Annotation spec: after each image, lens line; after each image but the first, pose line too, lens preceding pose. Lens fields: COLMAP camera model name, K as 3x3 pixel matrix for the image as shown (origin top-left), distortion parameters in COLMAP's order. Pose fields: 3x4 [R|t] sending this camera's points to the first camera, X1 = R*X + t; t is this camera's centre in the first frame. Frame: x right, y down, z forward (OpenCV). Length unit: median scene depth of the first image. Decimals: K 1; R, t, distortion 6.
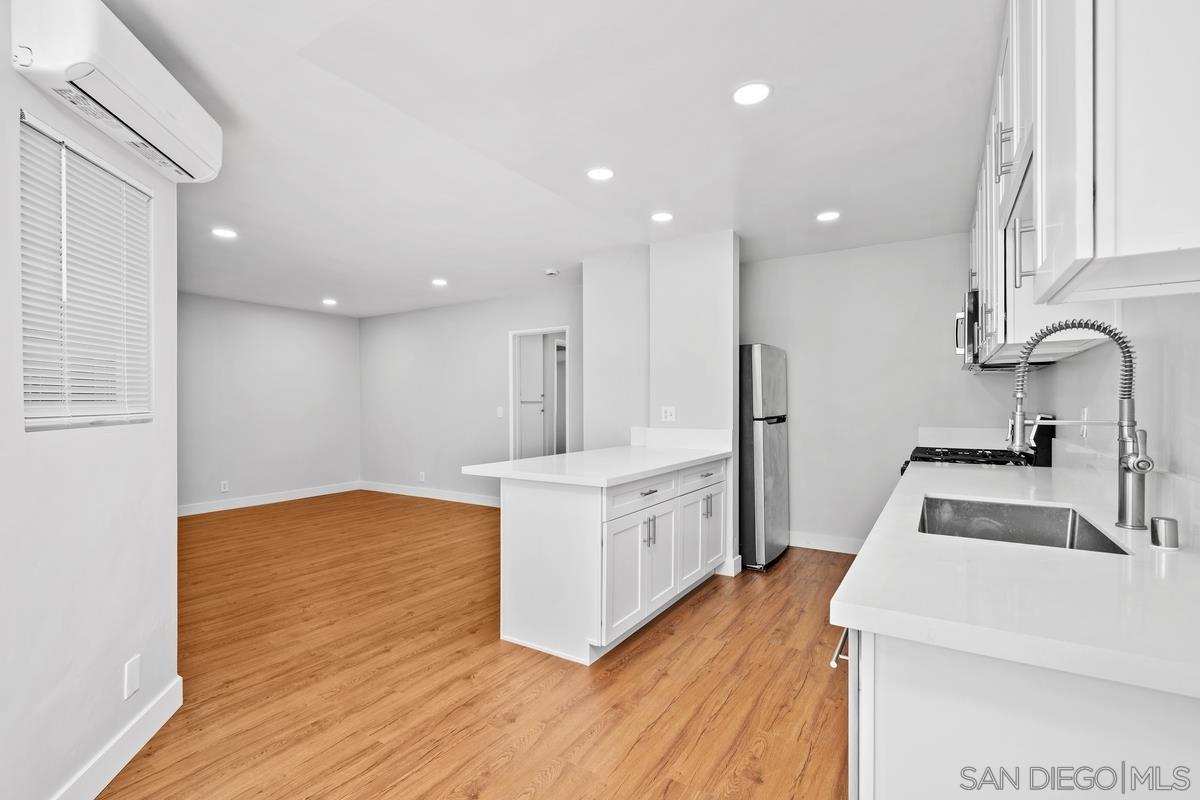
lens RADIAL K [[546.7, 0, 589.2], [0, 546.7, 403.6], [0, 0, 1]] dist [-0.001949, 0.000209]
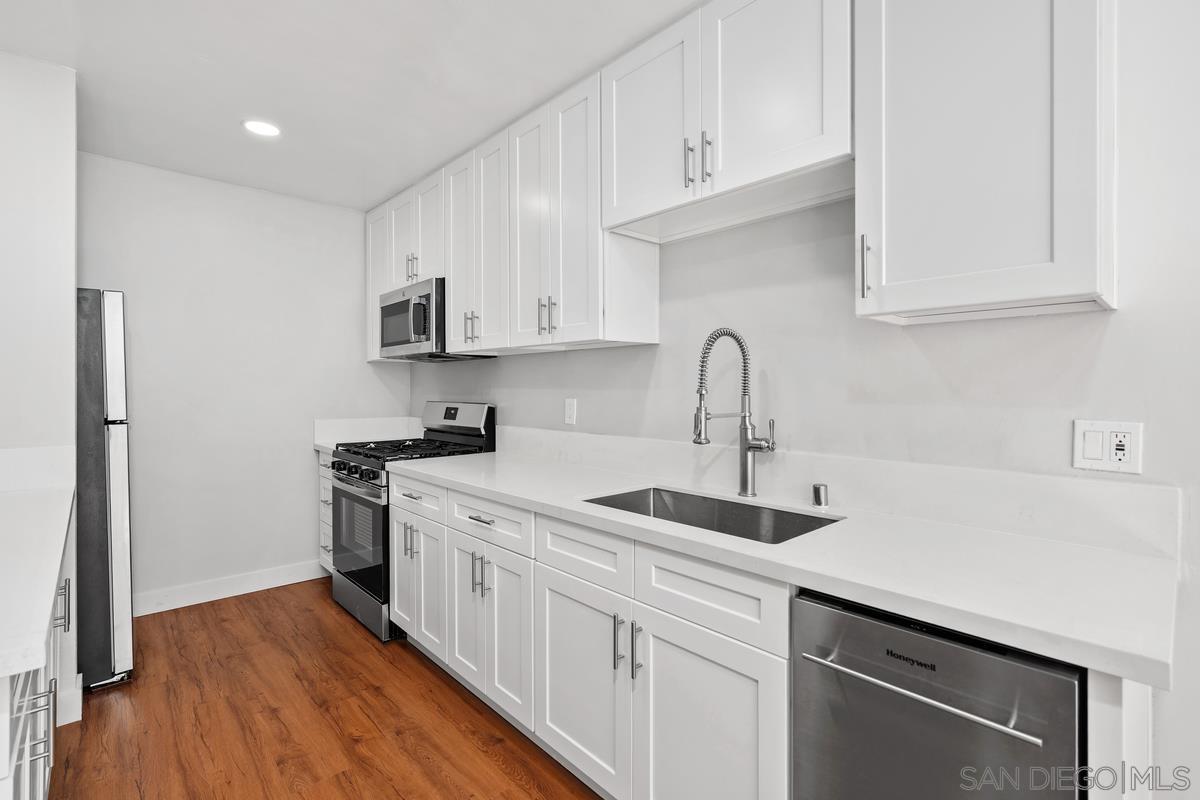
lens RADIAL K [[546.7, 0, 608.6], [0, 546.7, 388.1], [0, 0, 1]] dist [-0.001949, 0.000209]
pose [[0.241641, 0.000630, 0.970365, -0.123723], [-0.002396, 0.999997, -0.000052, -0.008722], [-0.970363, -0.002312, 0.241642, 0.363245]]
